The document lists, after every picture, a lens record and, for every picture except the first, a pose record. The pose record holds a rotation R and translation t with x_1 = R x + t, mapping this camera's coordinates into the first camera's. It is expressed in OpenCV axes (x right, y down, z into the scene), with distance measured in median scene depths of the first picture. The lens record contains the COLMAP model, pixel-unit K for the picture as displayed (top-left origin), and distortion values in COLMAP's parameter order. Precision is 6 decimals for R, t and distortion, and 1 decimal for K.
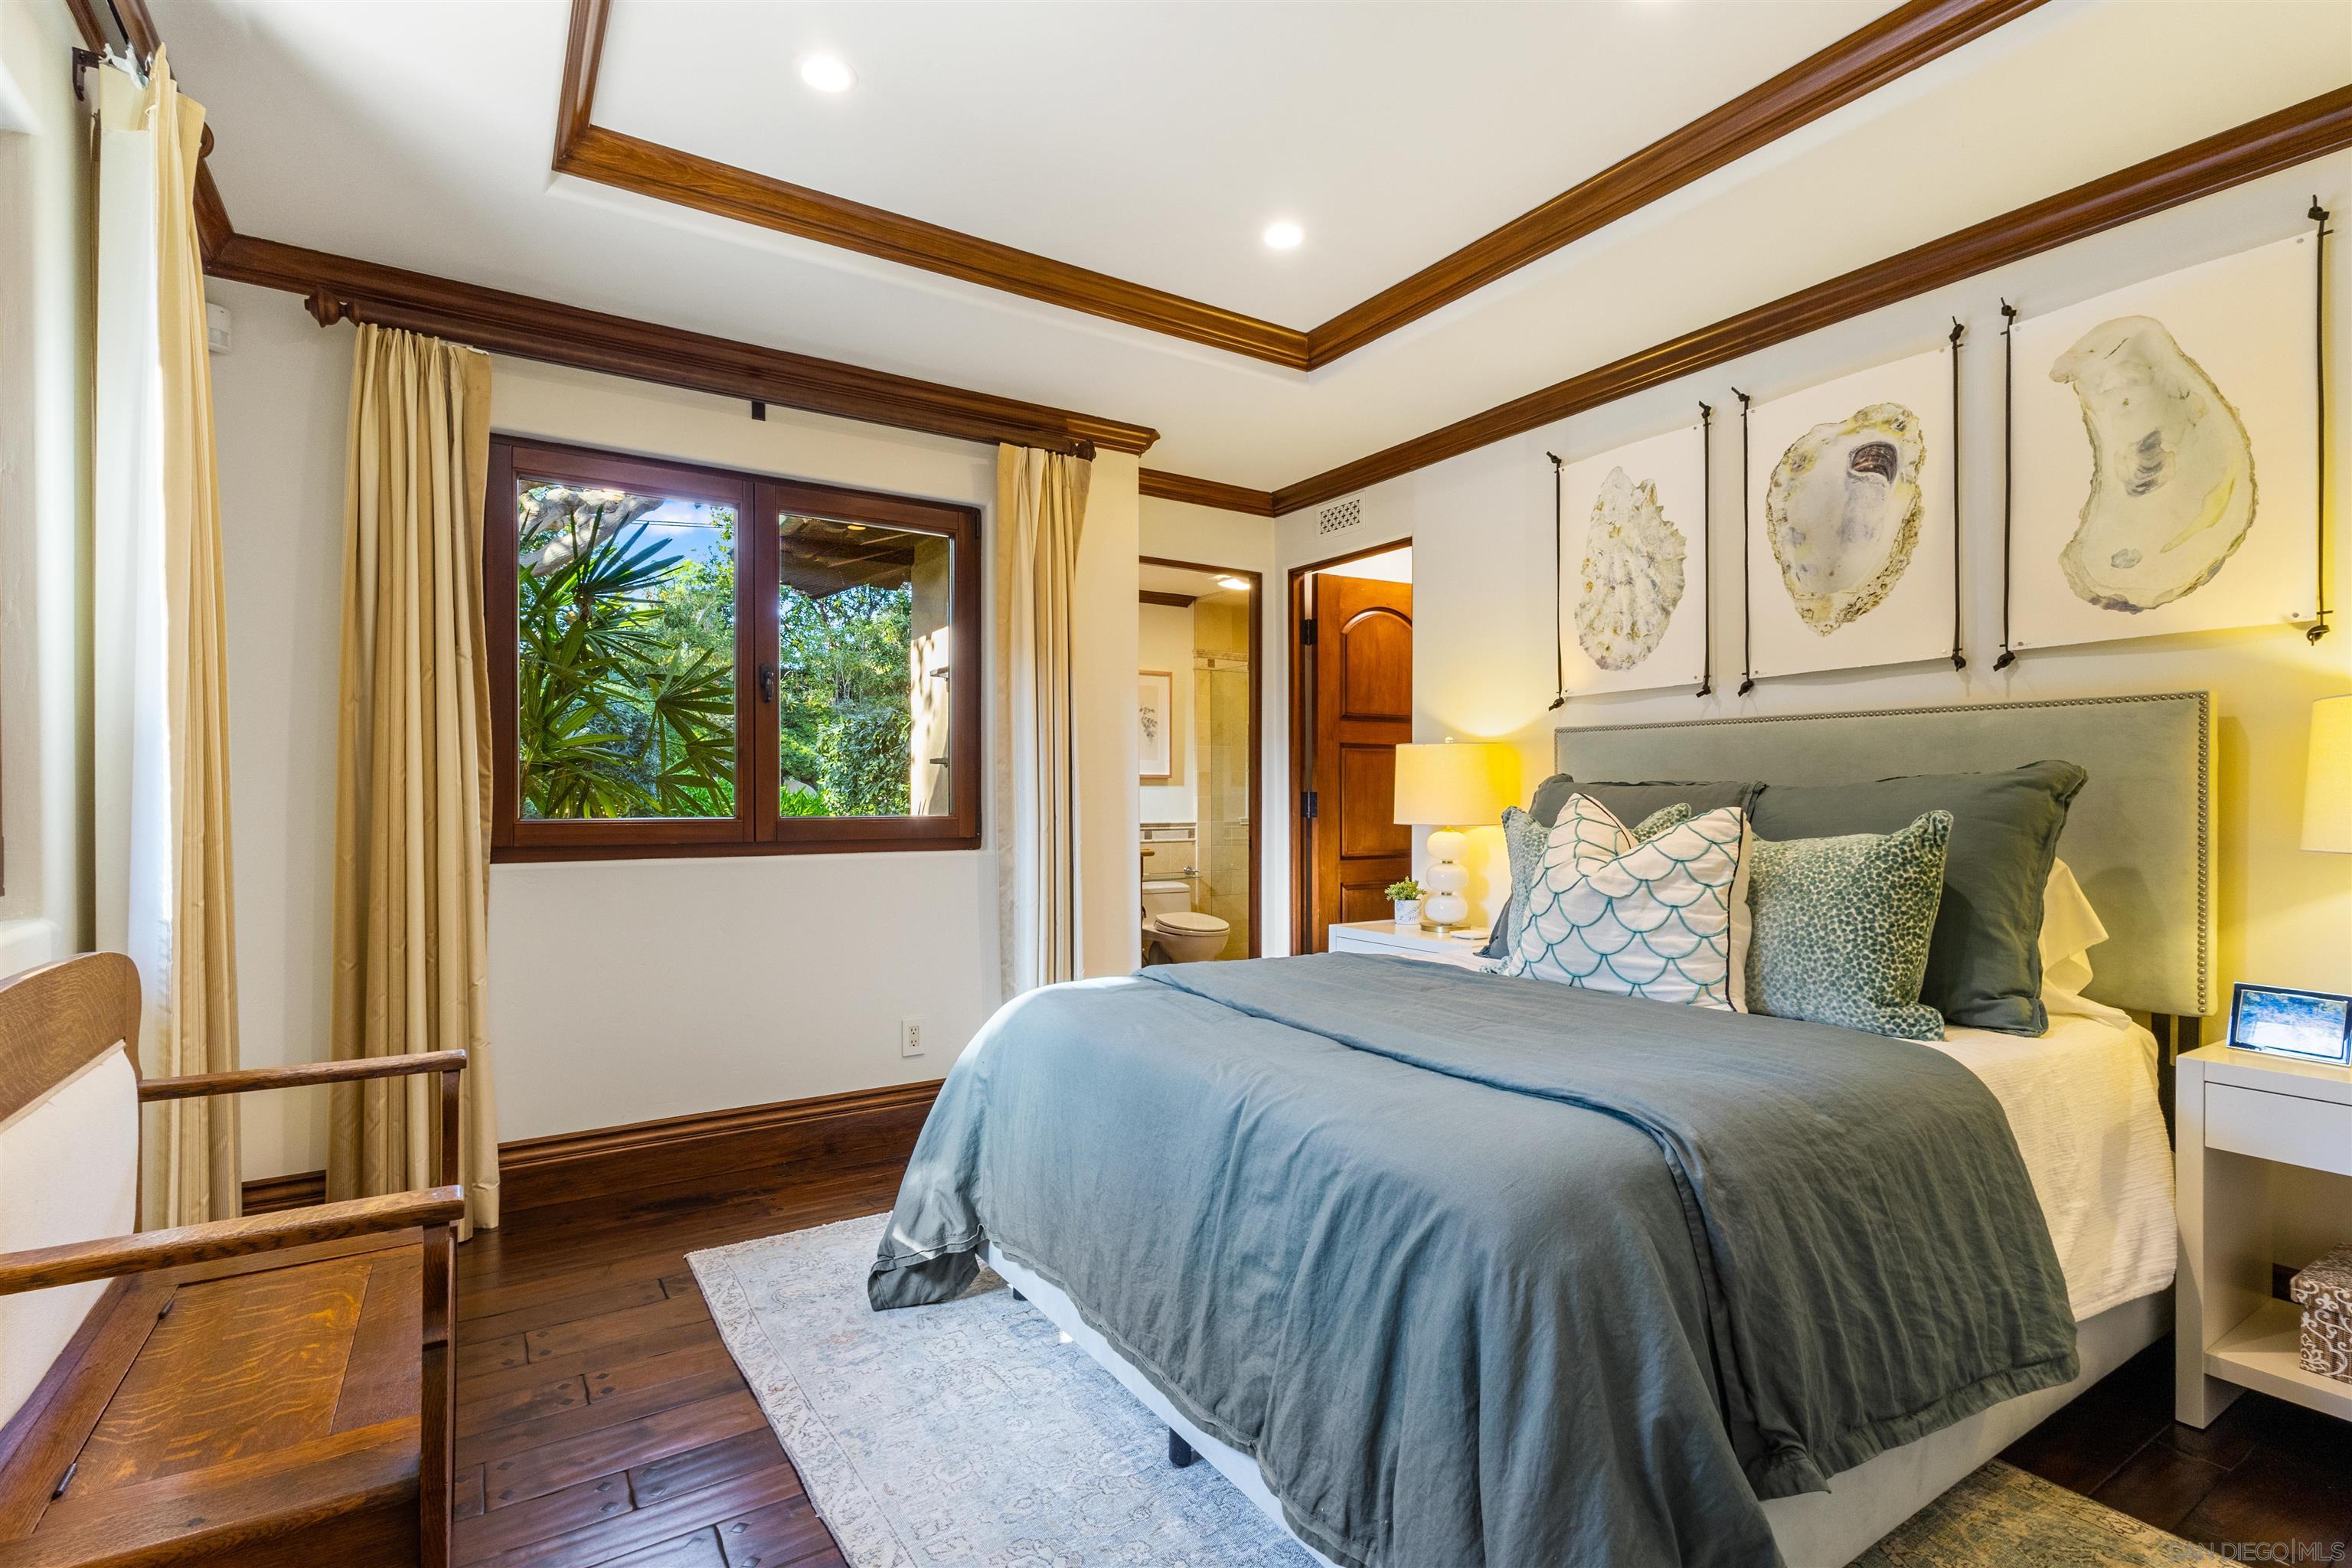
lens RADIAL K [[1092.5, 0, 1177.0], [0, 1092.5, 793.5], [0, 0, 1]] dist [0.005454, 0.000249]
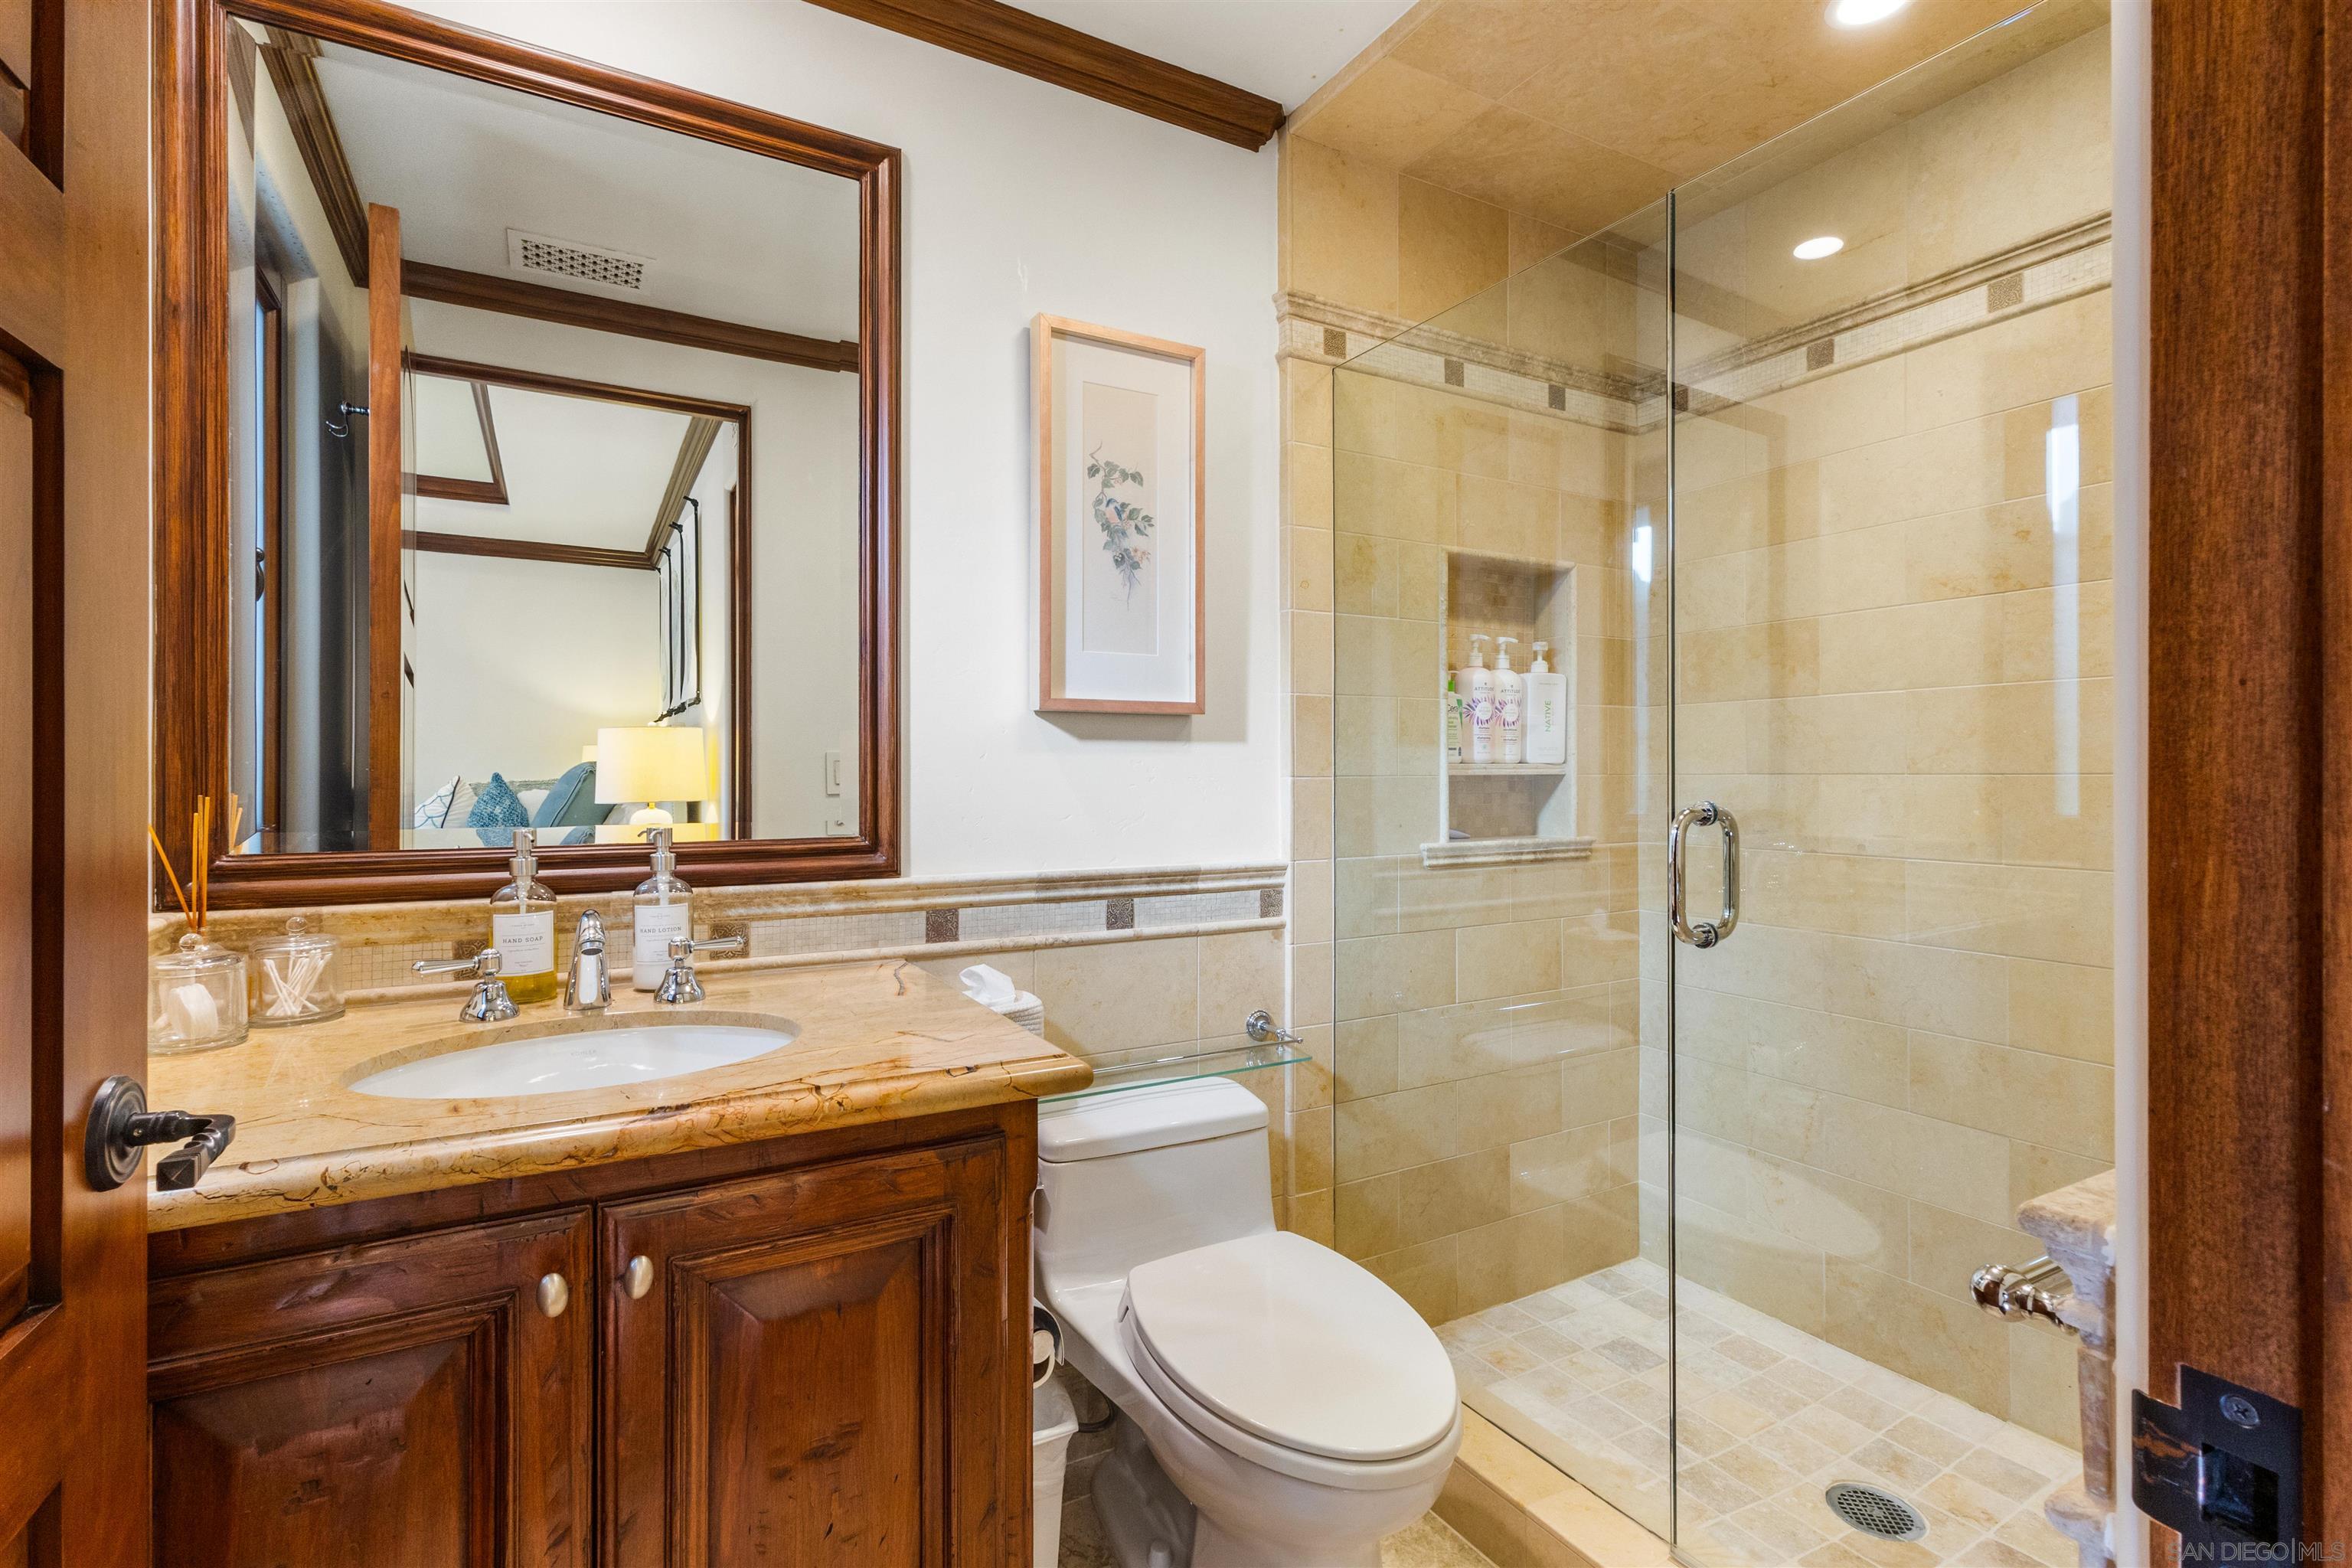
lens RADIAL K [[1092.5, 0, 1174.3], [0, 1092.5, 777.7], [0, 0, 1]] dist [0.005454, 0.000249]
pose [[0.998565, -0.000042, -0.053550, 0.002947], [0.000166, 0.999997, 0.002308, 0.001926], [0.053550, -0.002314, 0.998562, 0.700946]]
